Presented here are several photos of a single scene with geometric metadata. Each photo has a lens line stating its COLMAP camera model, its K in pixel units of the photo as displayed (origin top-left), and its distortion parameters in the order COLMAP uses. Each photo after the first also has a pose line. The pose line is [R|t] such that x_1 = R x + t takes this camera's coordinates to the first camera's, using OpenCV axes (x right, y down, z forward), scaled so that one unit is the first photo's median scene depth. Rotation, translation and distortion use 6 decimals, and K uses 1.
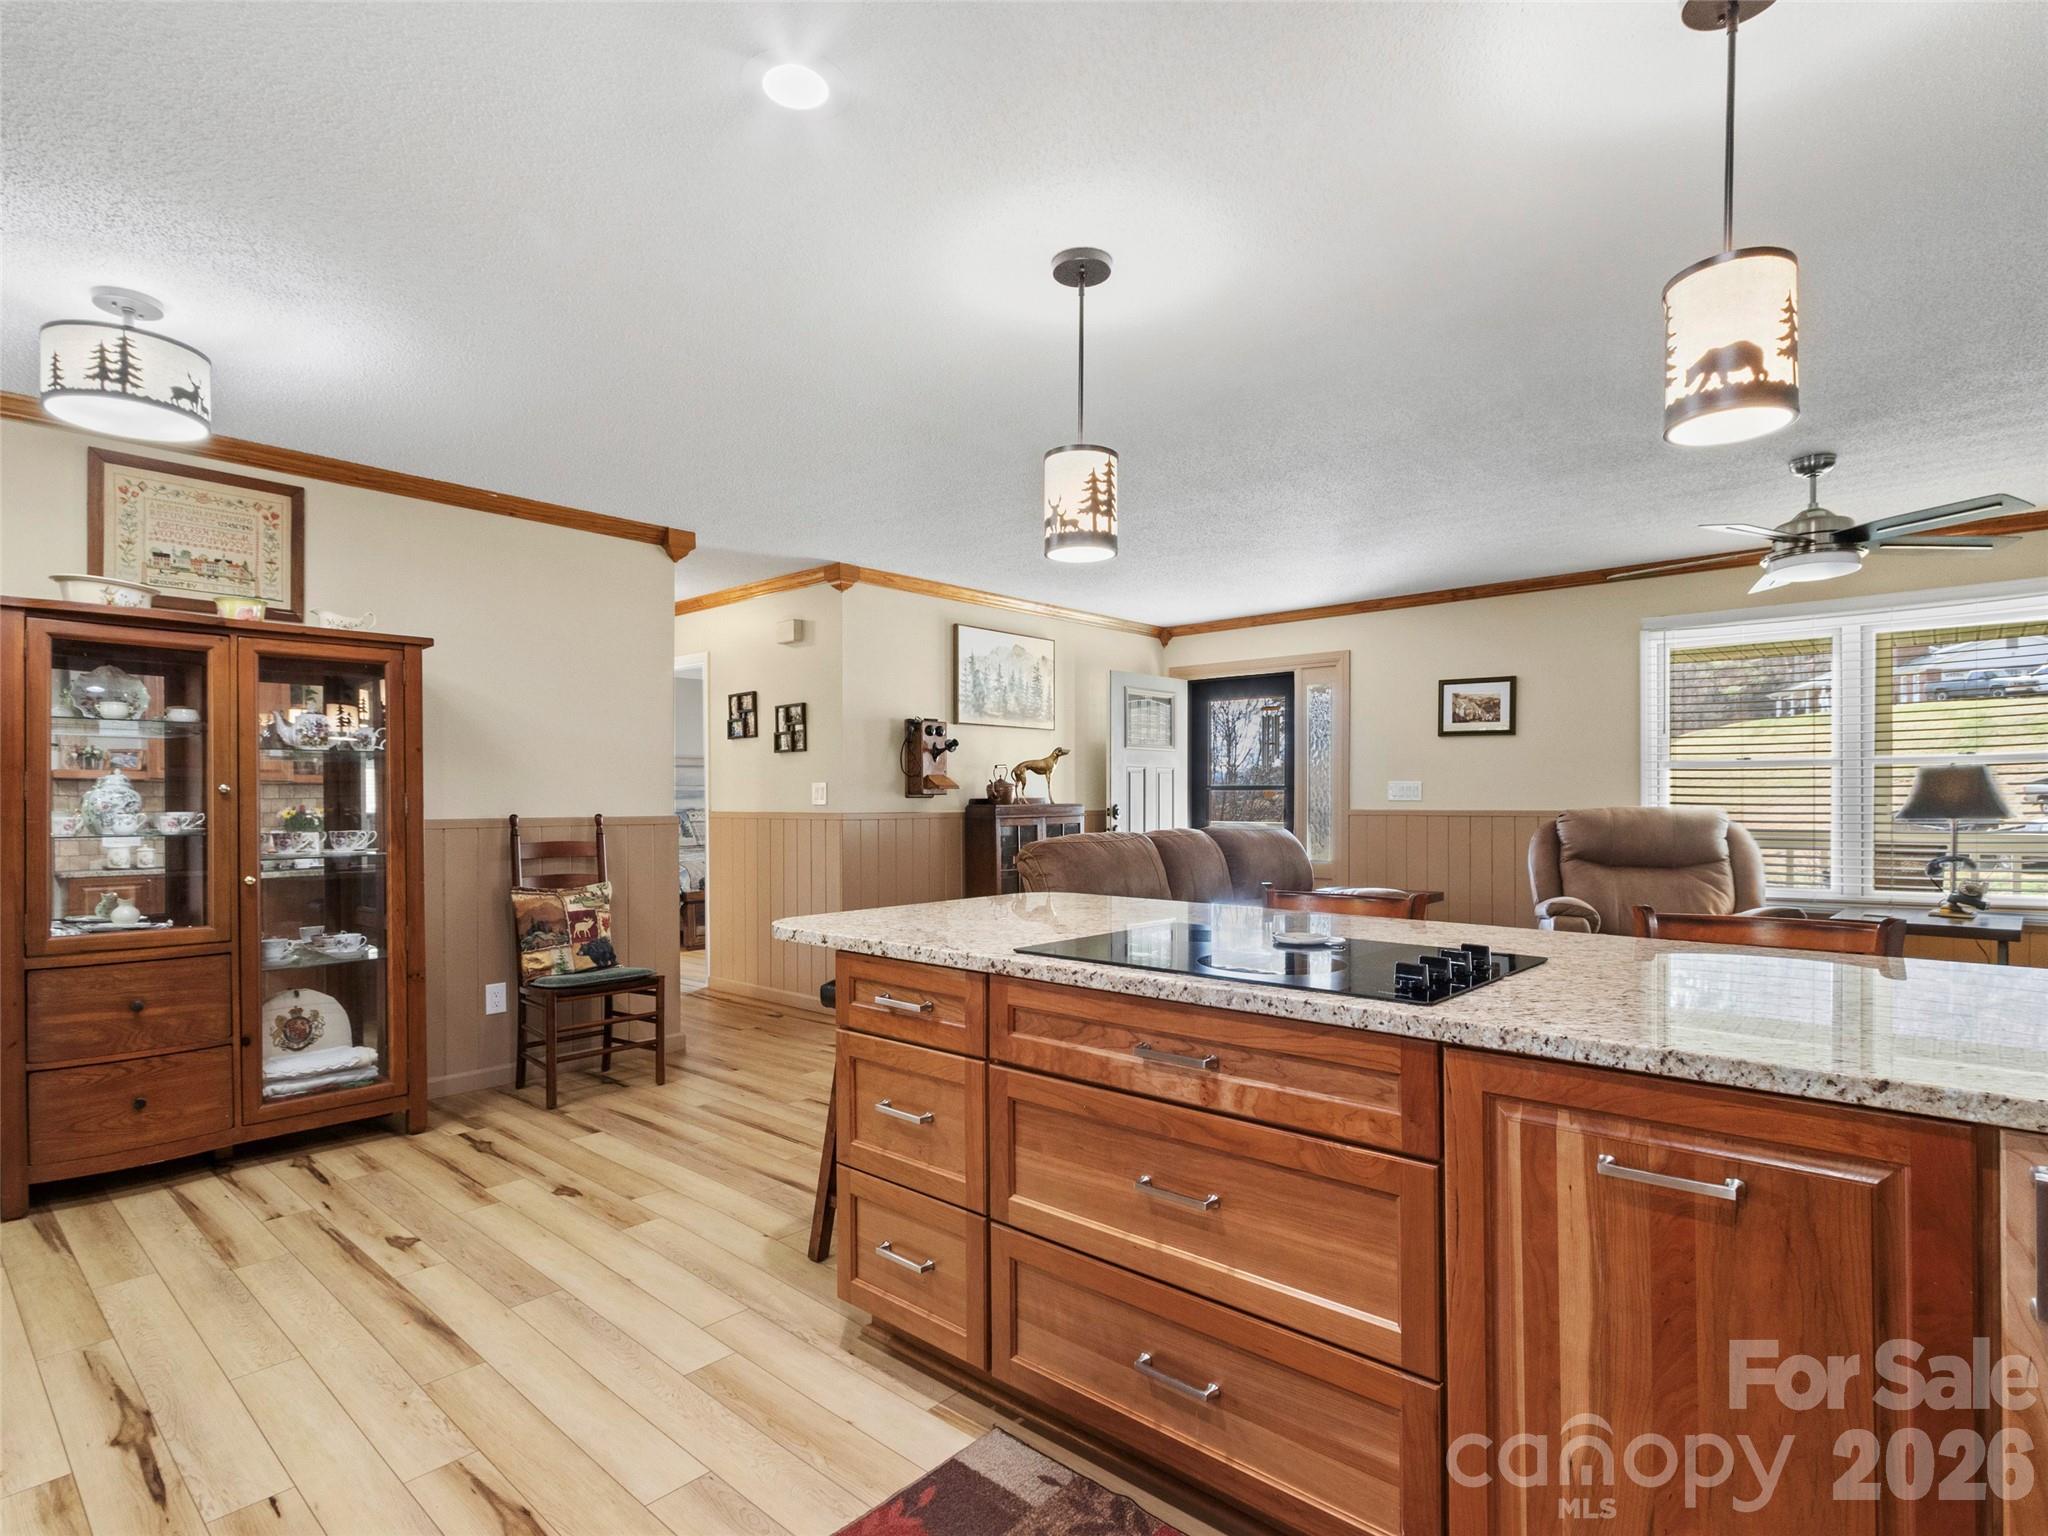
lens RADIAL K [[1076.9, 0, 1021.5], [0, 1076.9, 782.5], [0, 0, 1]] dist [0.007747, -0.000521]
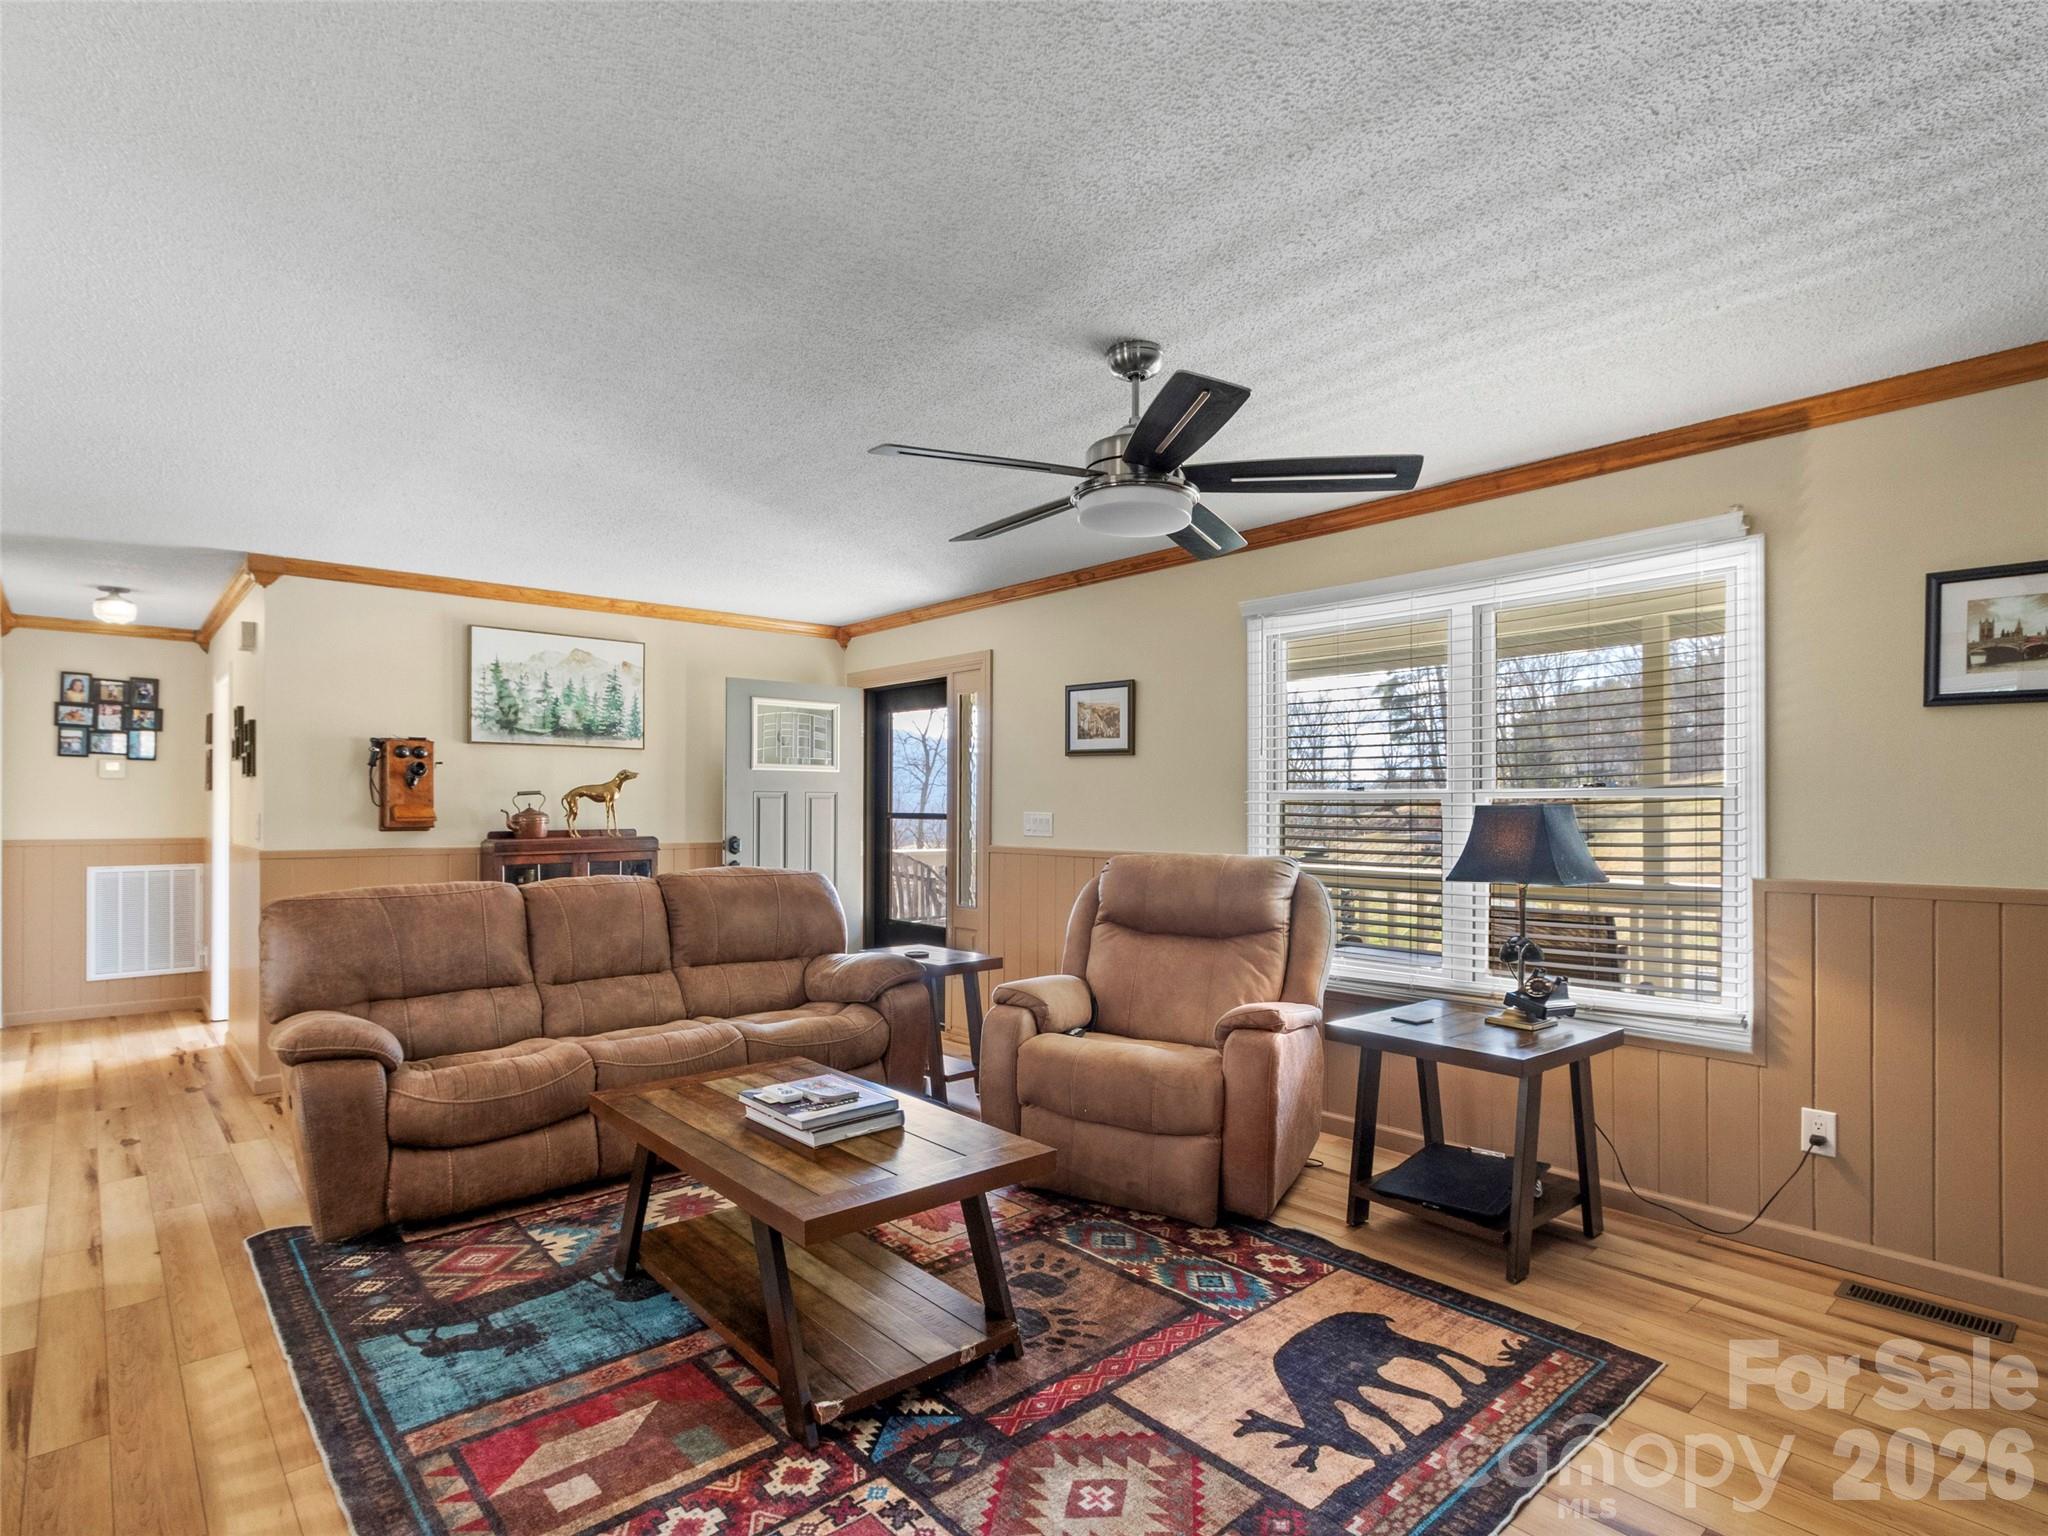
lens RADIAL K [[1076.9, 0, 1026.0], [0, 1076.9, 772.1], [0, 0, 1]] dist [0.007747, -0.000521]
pose [[0.992940, -0.000306, -0.118621, 0.385733], [-0.002006, 0.999810, -0.019373, -0.013176], [0.118604, 0.019474, 0.992751, 0.174489]]
